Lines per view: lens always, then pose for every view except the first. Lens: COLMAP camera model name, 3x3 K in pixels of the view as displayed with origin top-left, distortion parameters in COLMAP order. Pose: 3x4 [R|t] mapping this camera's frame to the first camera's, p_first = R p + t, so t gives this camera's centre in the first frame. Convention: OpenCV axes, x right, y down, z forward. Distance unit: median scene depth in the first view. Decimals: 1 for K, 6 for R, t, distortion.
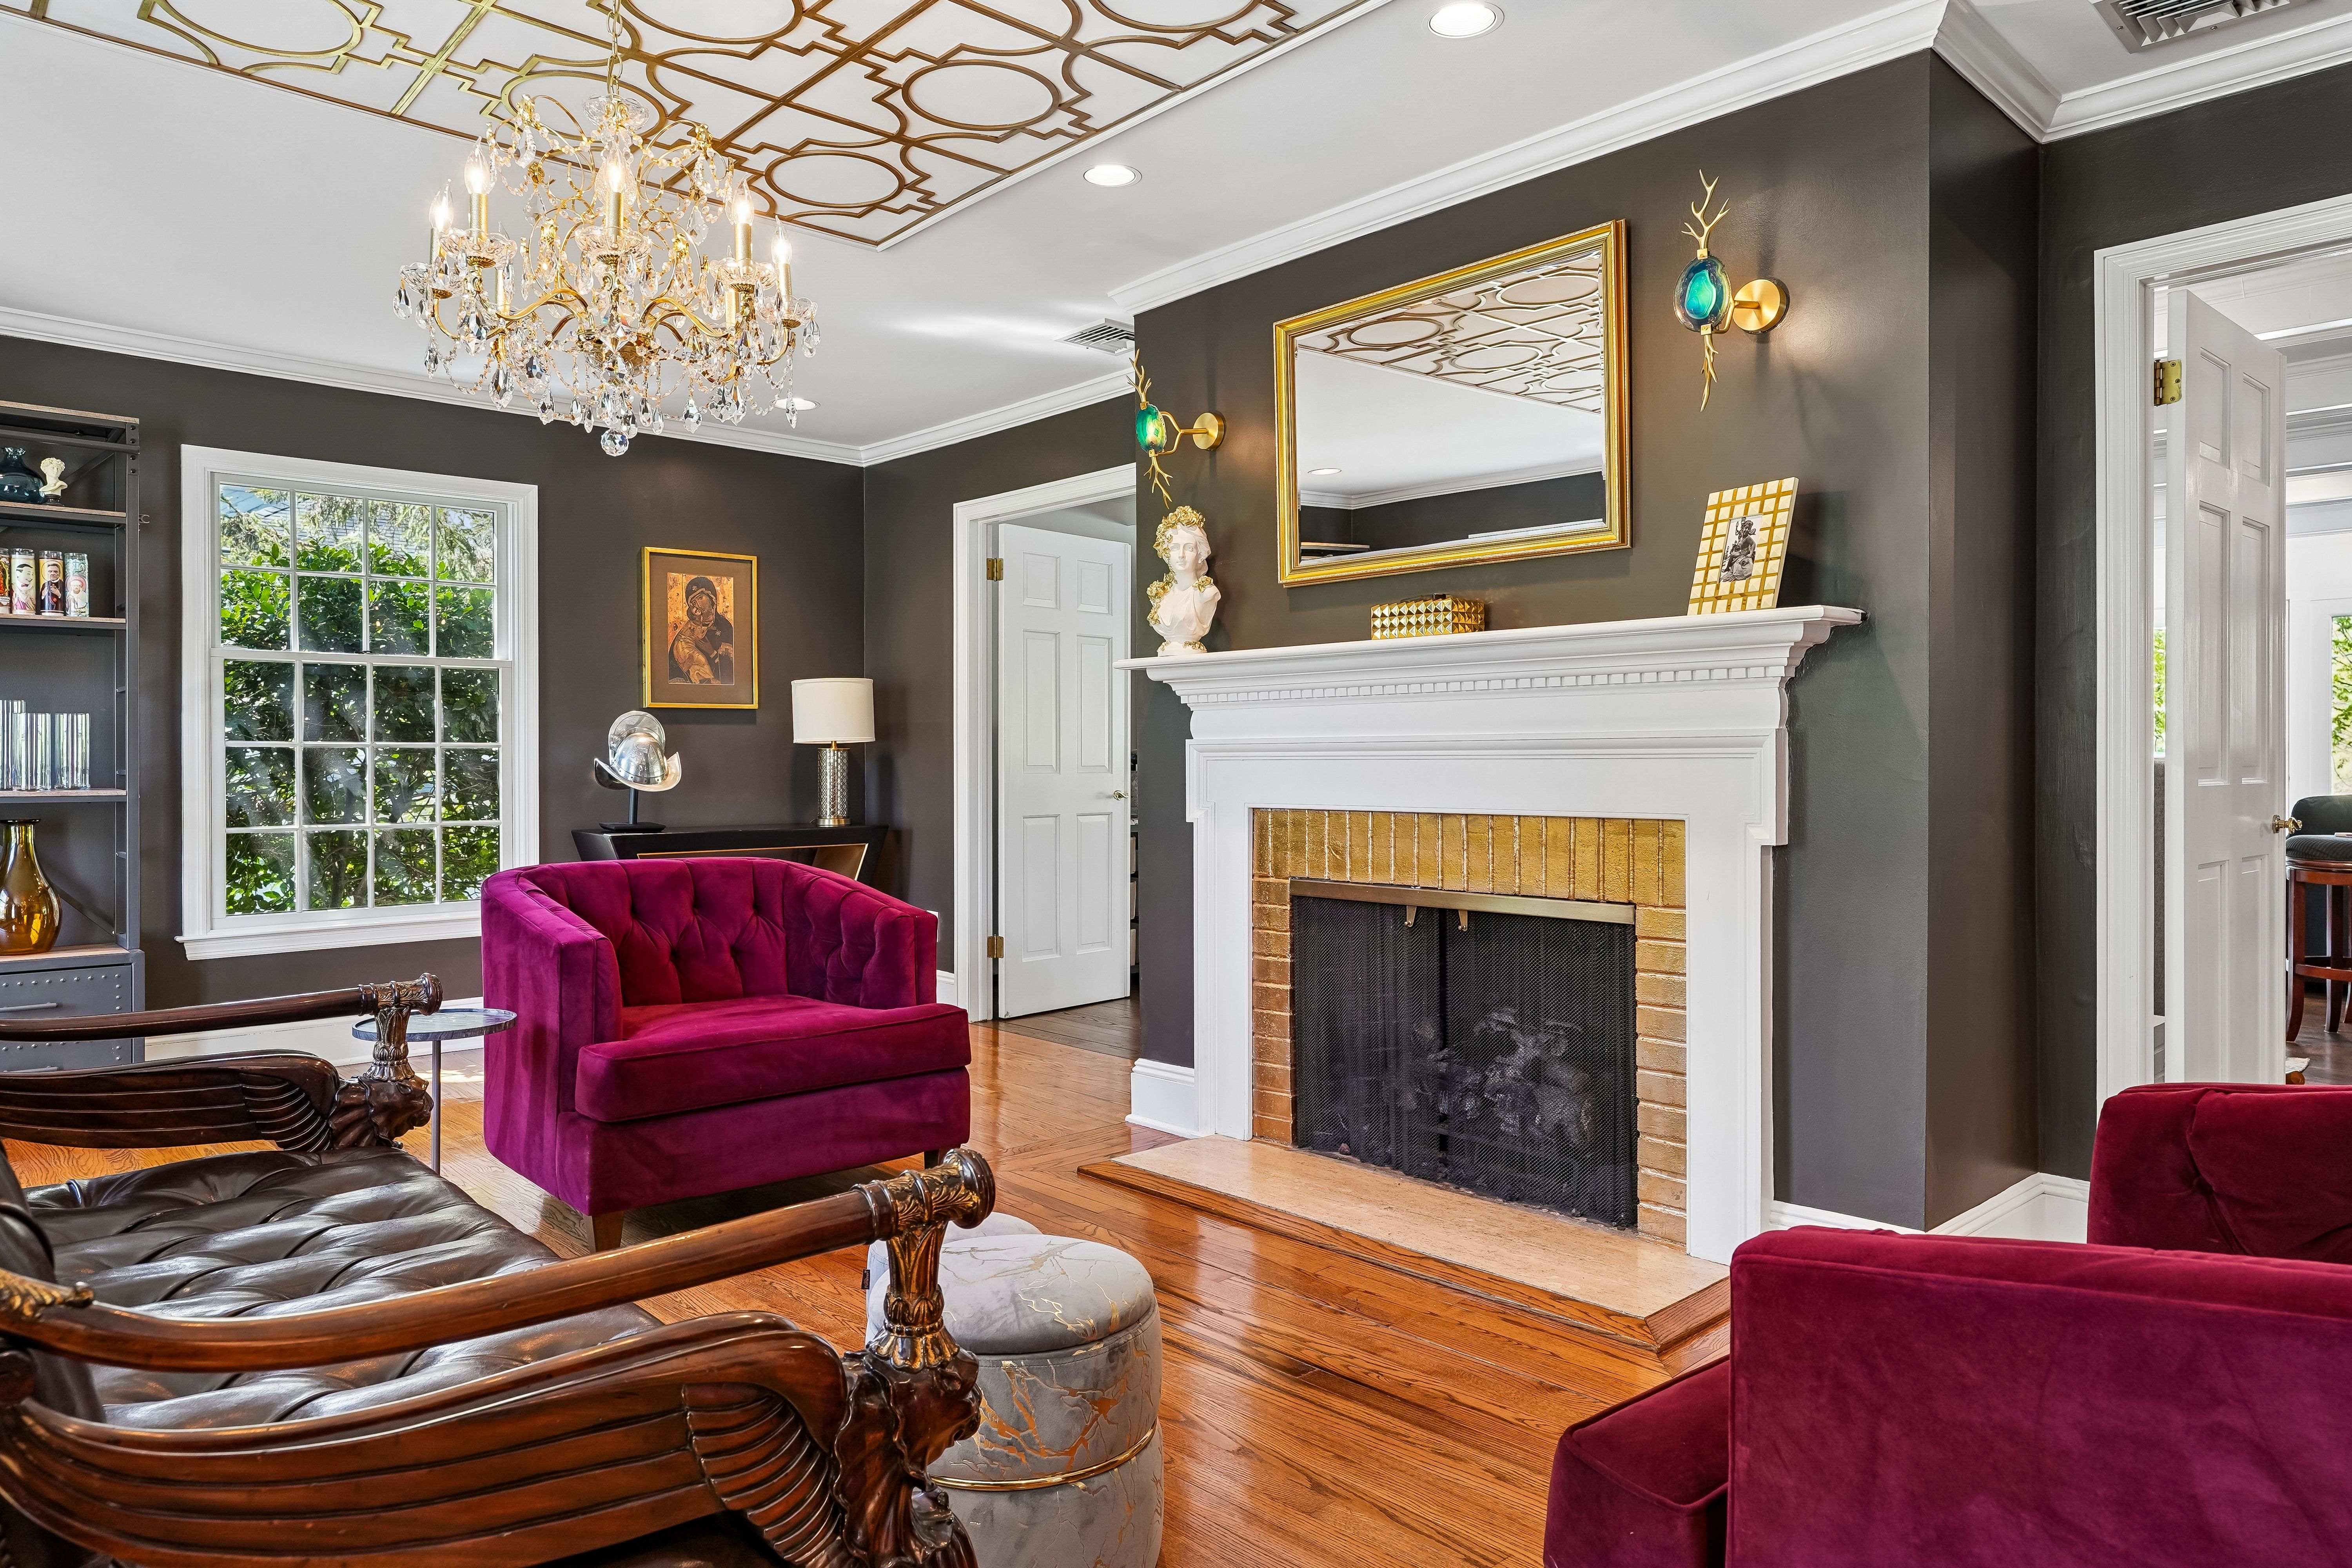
lens RADIAL K [[1506.6, 0, 1171.6], [0, 1506.6, 743.6], [0, 0, 1]] dist [0.038389, -0.000029]
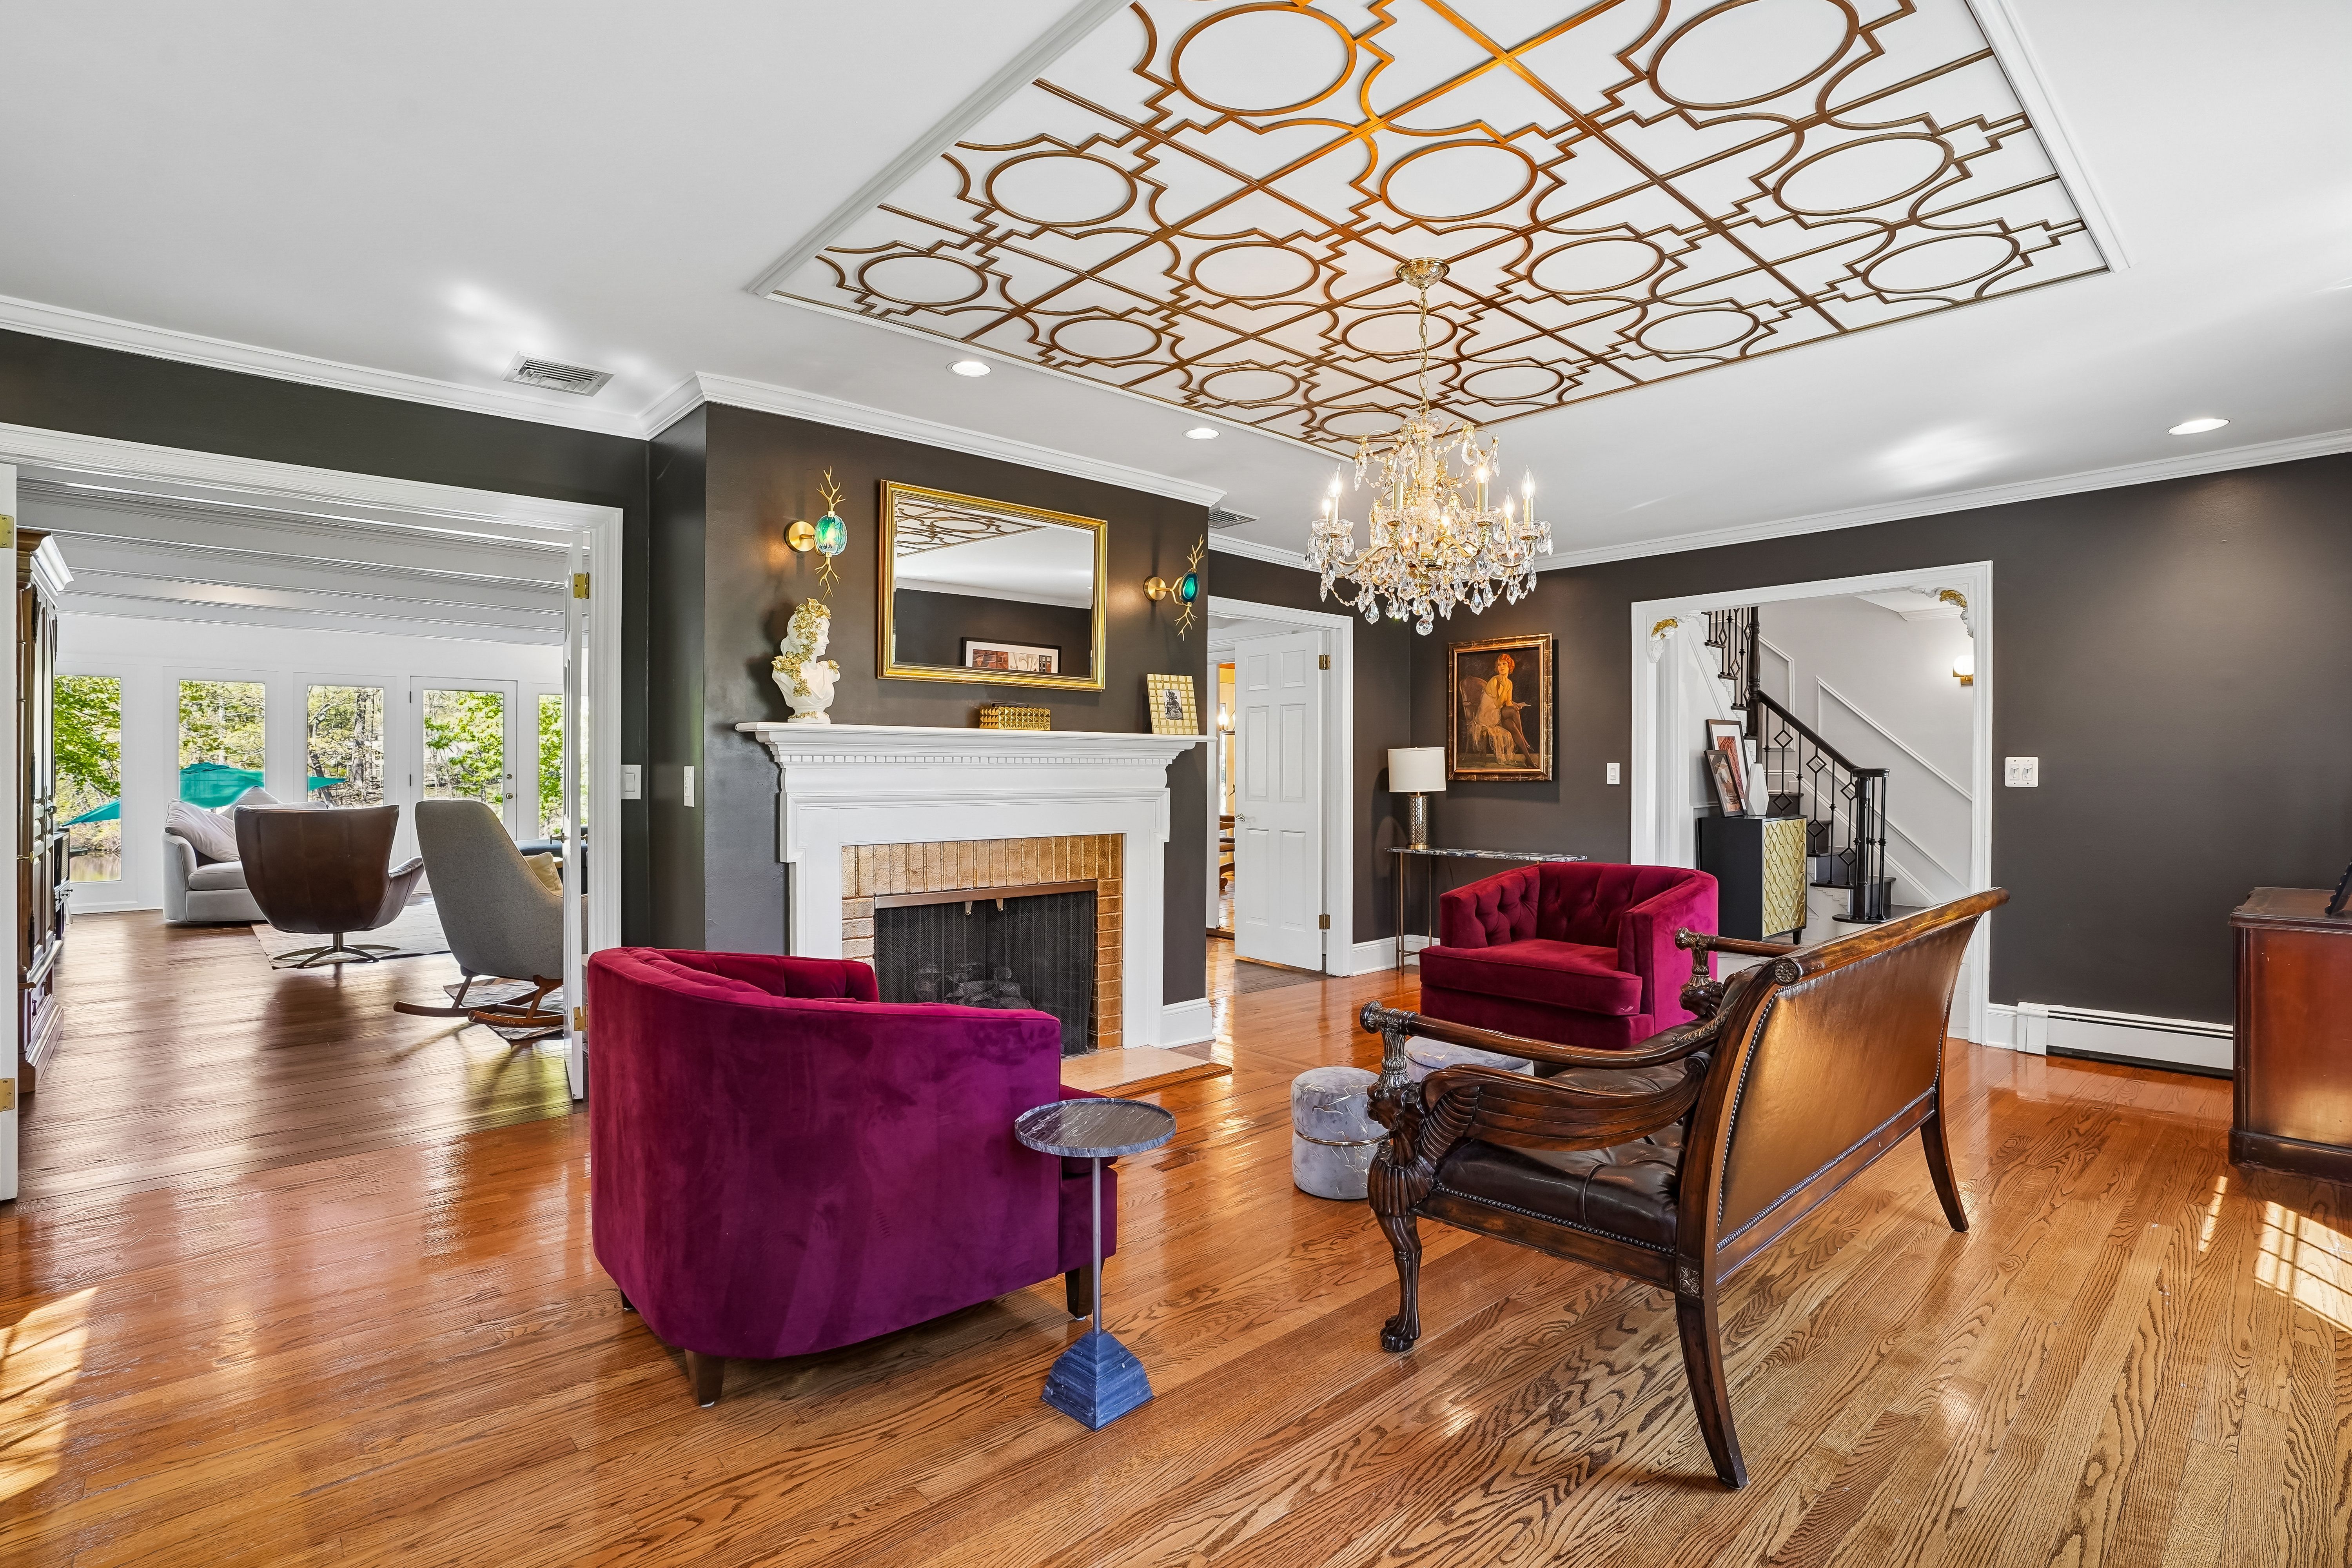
lens RADIAL K [[1116.6, 0, 1166.4], [0, 1116.6, 796.6], [0, 0, 1]] dist [-0.067162, 0.027512]
pose [[-0.002519, 0.003135, 0.999992, -0.838859], [0.000463, 0.999995, -0.003134, 0.003379], [-0.999997, 0.000455, -0.002521, 0.684867]]
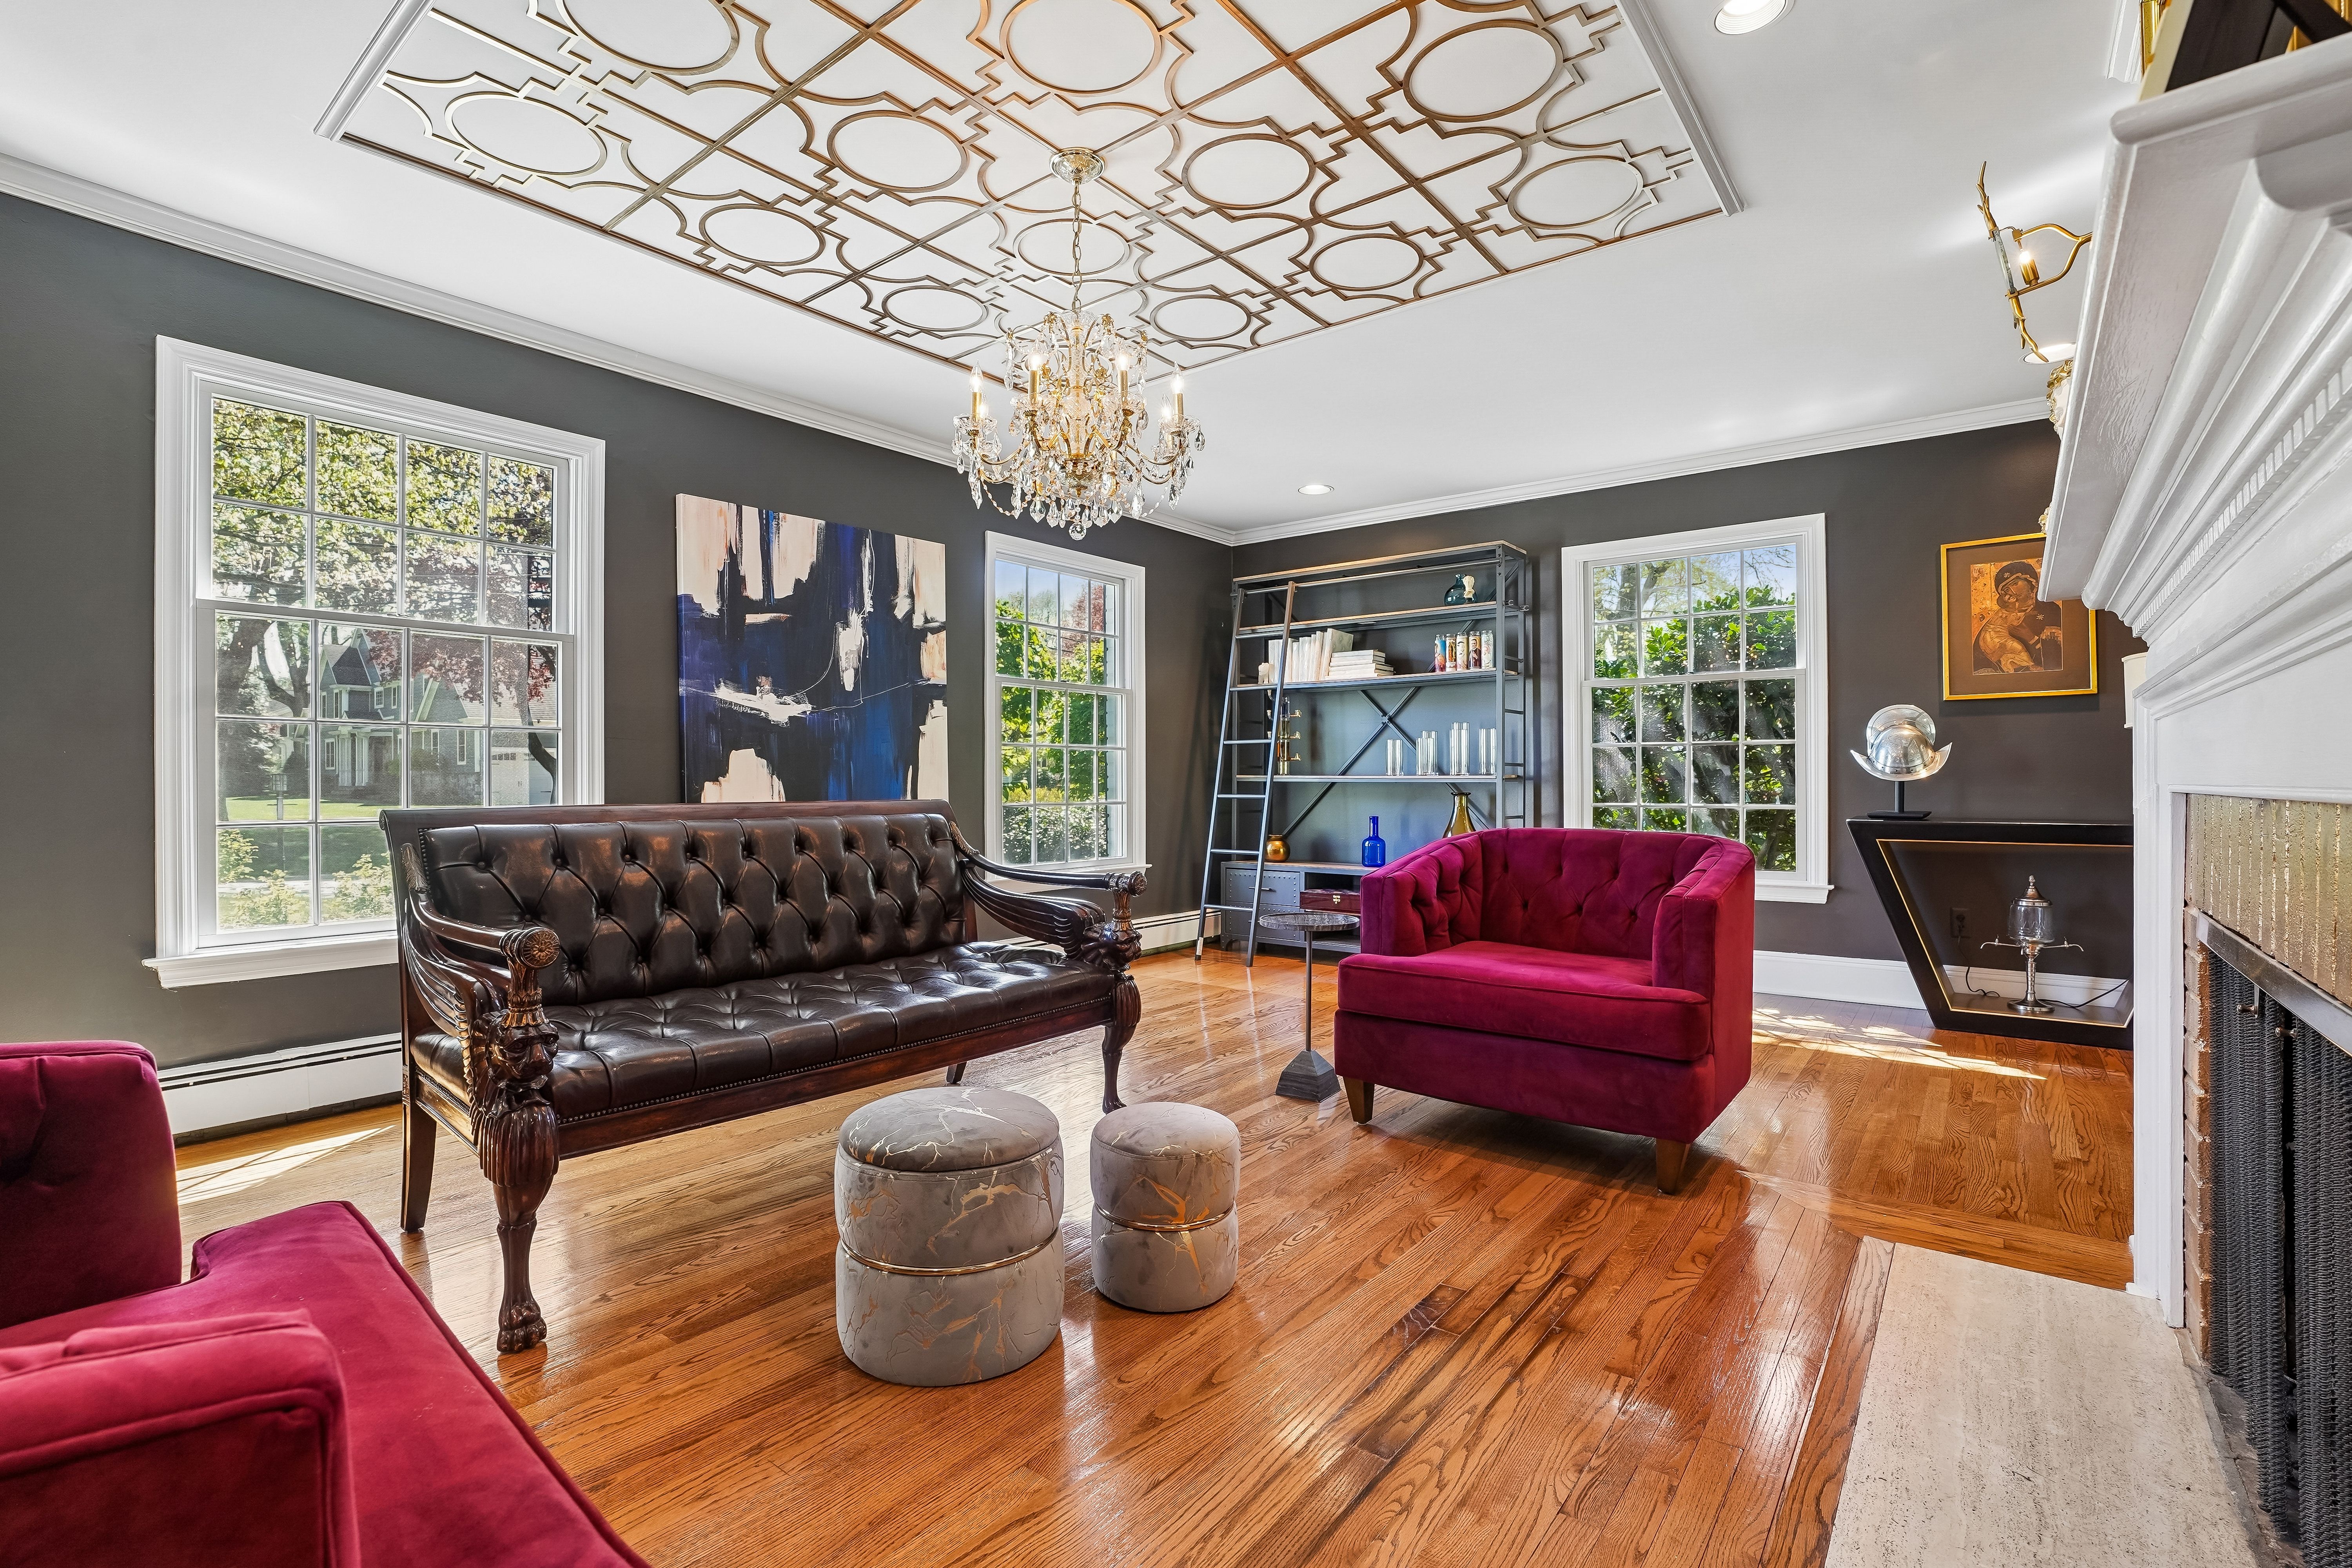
lens RADIAL K [[1096.7, 0, 1166.3], [0, 1096.7, 775.3], [0, 0, 1]] dist [-0.053573, 0.020750]
pose [[0.146466, -0.001527, -0.989215, 0.398936], [0.012797, 0.999918, 0.000351, 0.027200], [0.989133, -0.012711, 0.146473, 0.495255]]
